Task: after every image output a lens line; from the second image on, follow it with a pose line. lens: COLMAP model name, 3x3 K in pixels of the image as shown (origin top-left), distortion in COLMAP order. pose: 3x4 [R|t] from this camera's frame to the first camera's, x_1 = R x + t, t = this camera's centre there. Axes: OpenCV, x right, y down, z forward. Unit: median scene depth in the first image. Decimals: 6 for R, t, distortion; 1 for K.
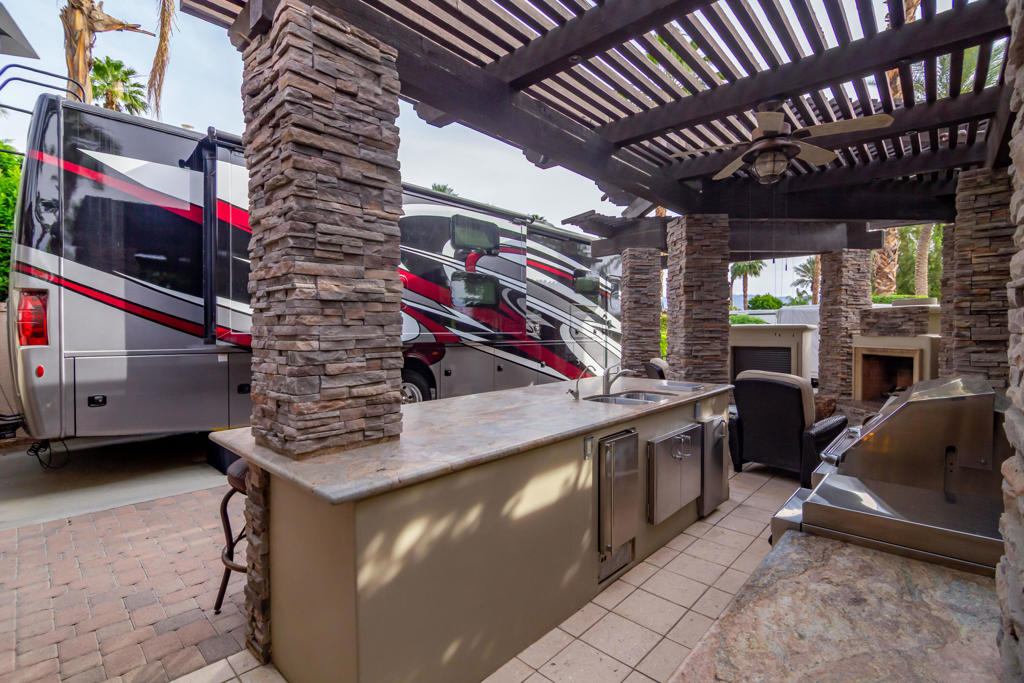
lens RADIAL K [[468.4, 0, 512.4], [0, 468.4, 334.1], [0, 0, 1]] dist [-0.001539, -0.000777]
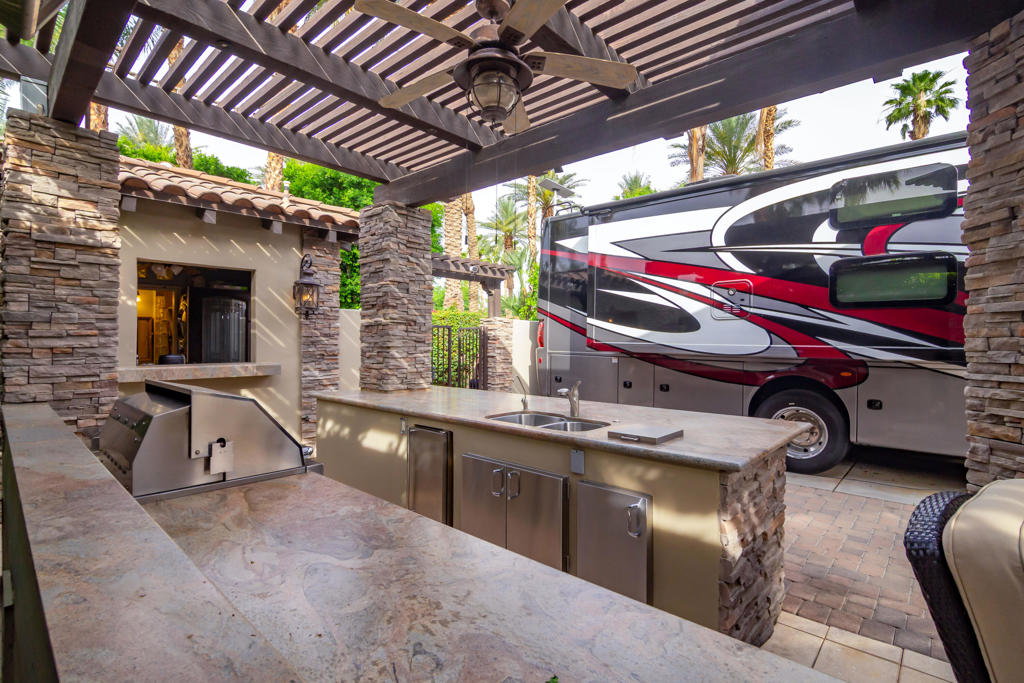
lens RADIAL K [[468.4, 0, 512.4], [0, 468.4, 334.1], [0, 0, 1]] dist [-0.001539, -0.000777]
pose [[0.037484, -0.010374, -0.999243, 0.630145], [-0.014573, 0.999834, -0.010927, -0.006285], [0.999191, 0.014972, 0.037327, 0.522865]]
